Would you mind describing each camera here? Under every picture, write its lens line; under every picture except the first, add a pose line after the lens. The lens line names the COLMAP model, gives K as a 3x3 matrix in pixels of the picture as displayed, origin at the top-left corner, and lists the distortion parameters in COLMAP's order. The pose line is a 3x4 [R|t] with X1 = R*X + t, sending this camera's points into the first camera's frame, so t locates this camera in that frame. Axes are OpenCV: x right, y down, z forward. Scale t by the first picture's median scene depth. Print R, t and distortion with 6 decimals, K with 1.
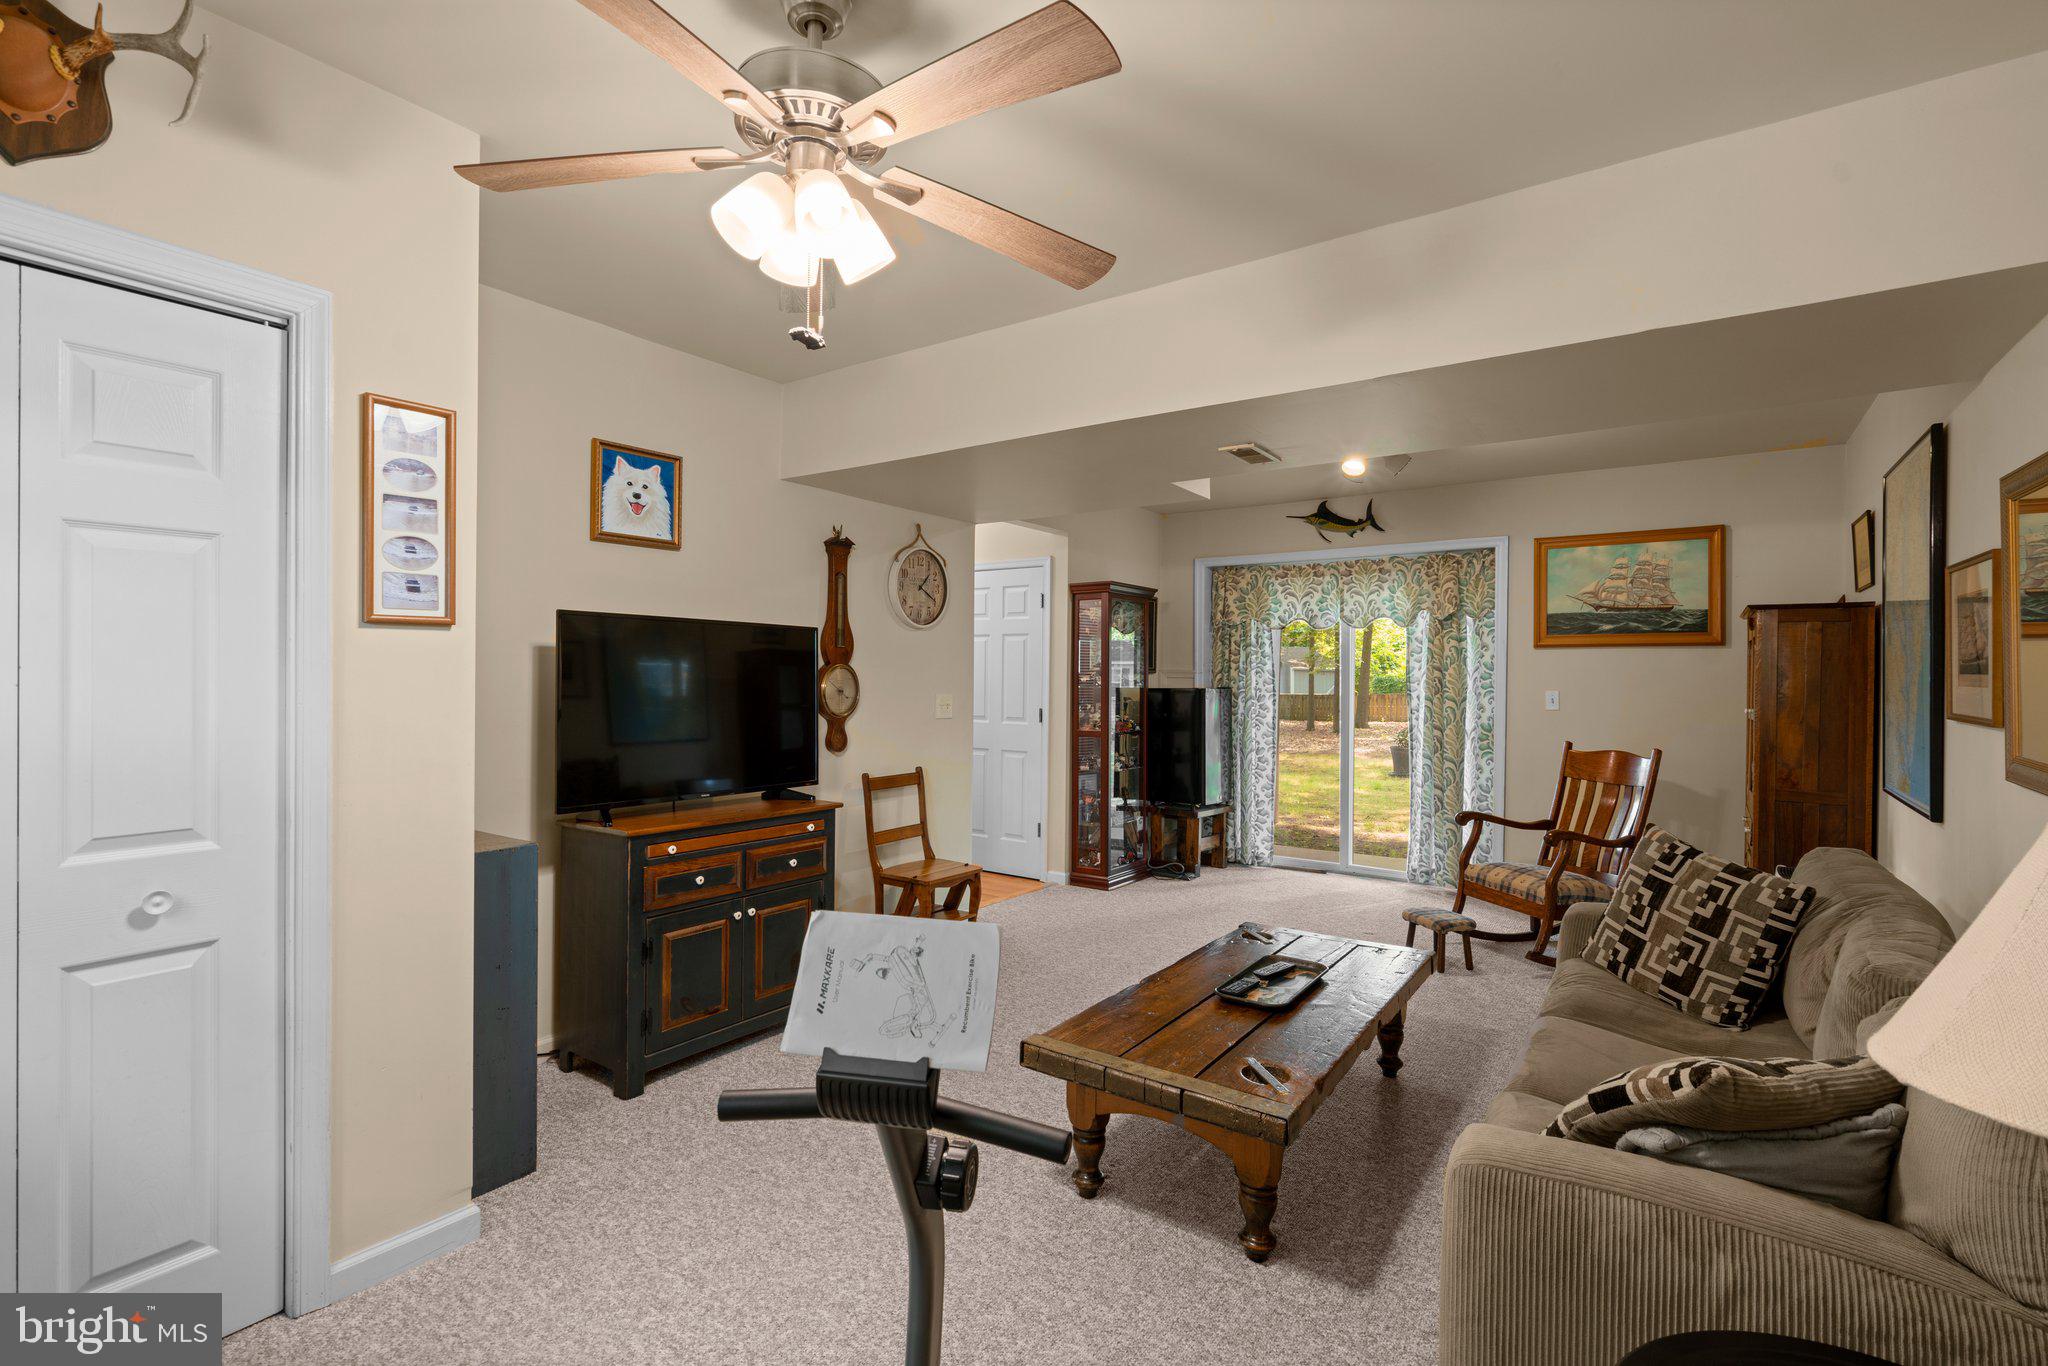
lens RADIAL K [[924.4, 0, 1008.0], [0, 924.4, 684.5], [0, 0, 1]] dist [-0.005895, 0.003819]
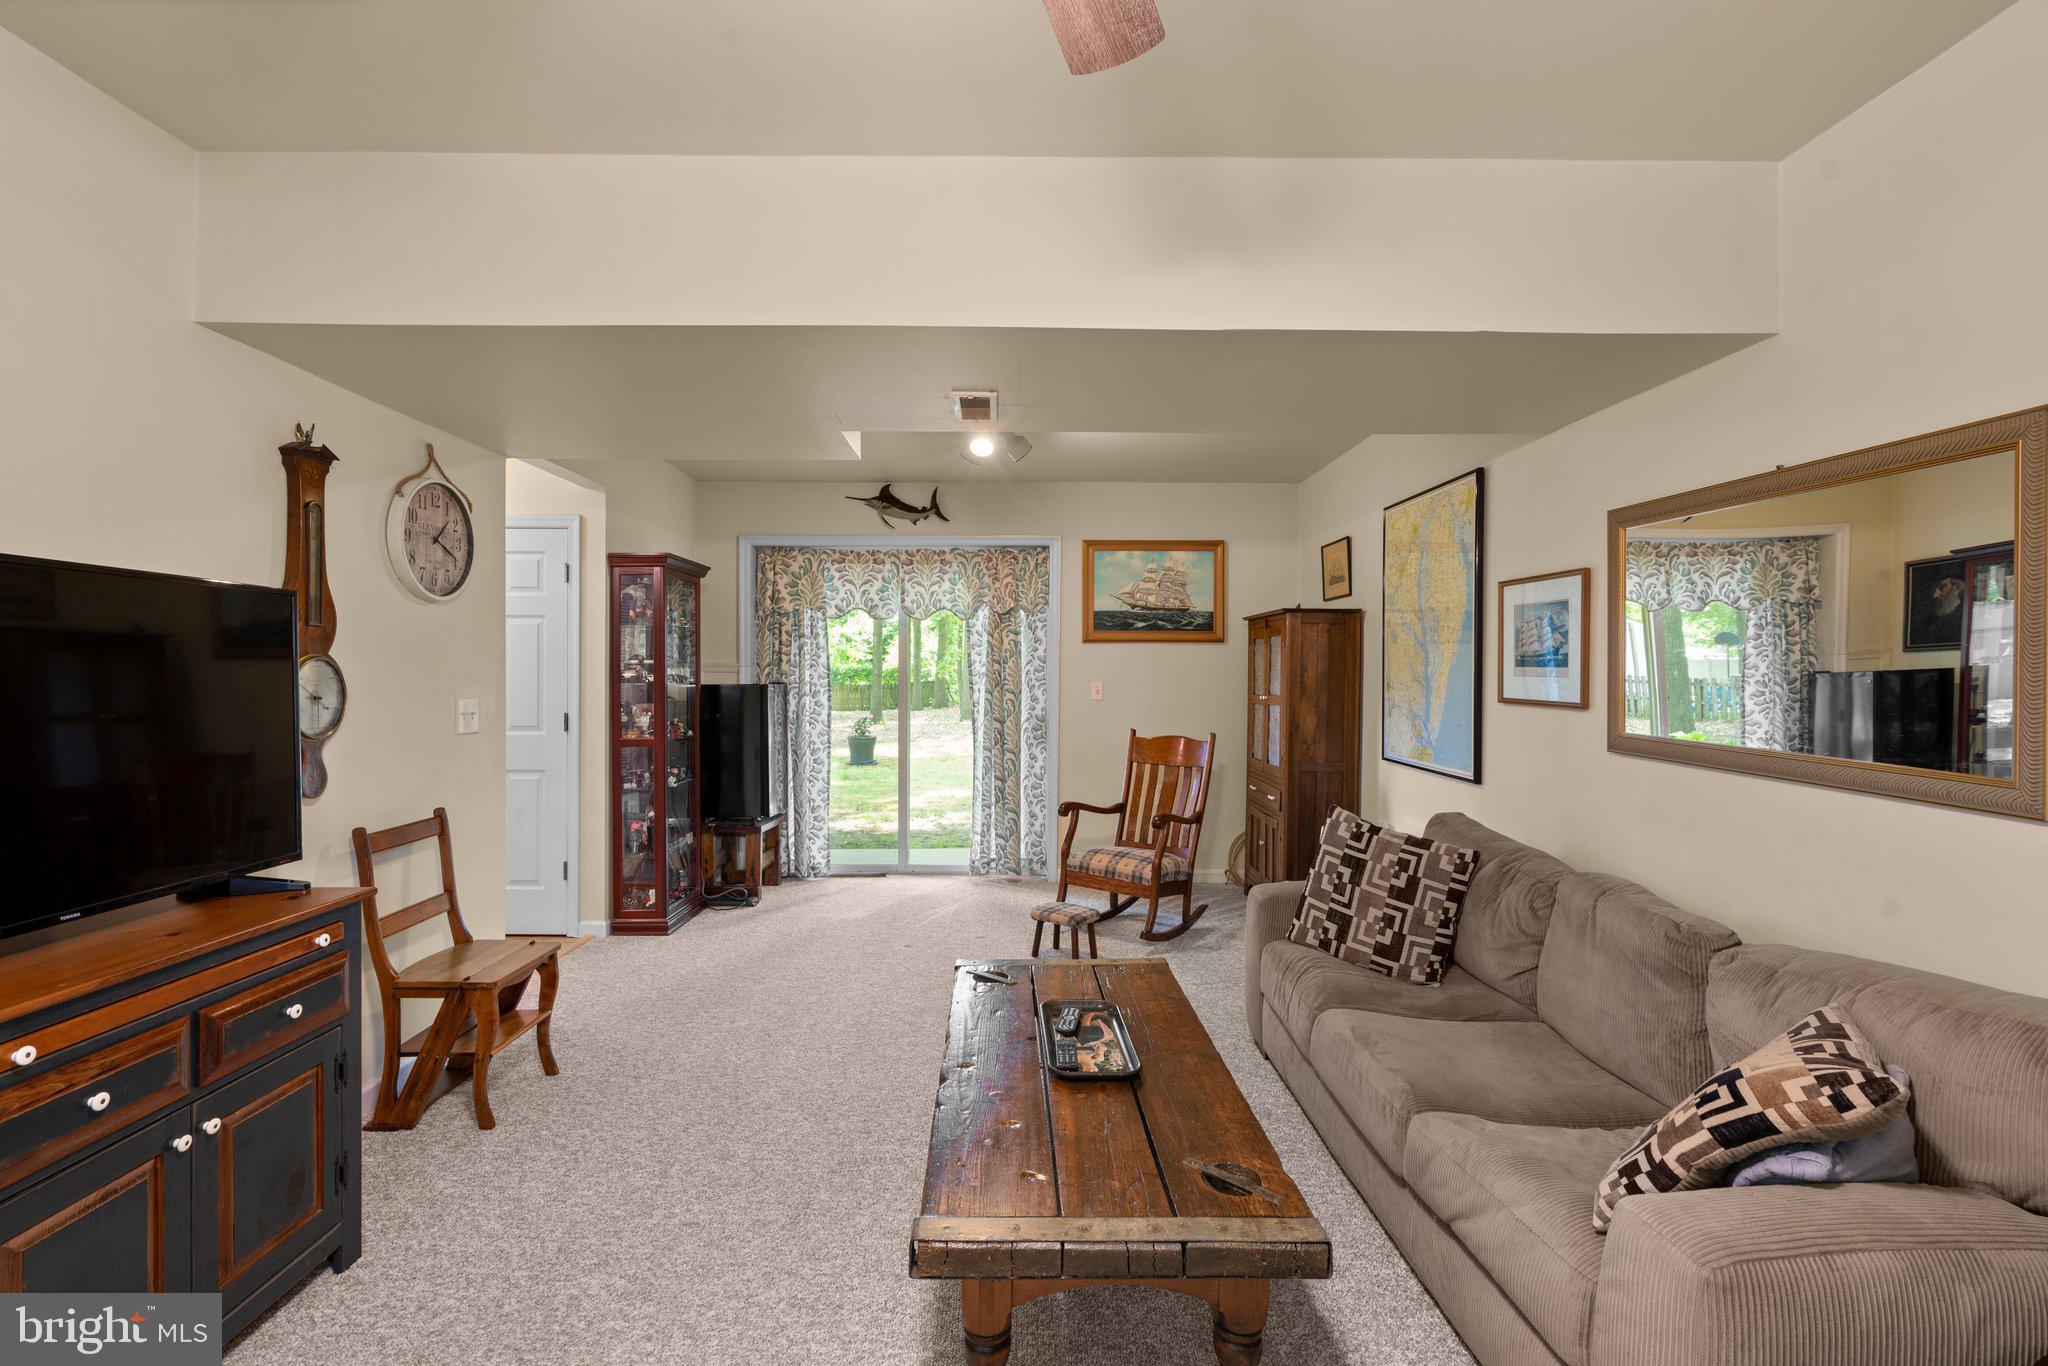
lens RADIAL K [[924.4, 0, 1029.9], [0, 924.4, 685.4], [0, 0, 1]] dist [-0.005895, 0.003819]
pose [[0.808529, -0.014254, 0.588284, -0.141584], [0.009004, 0.999889, 0.011852, -0.003580], [-0.588388, -0.004286, 0.808568, 0.209626]]
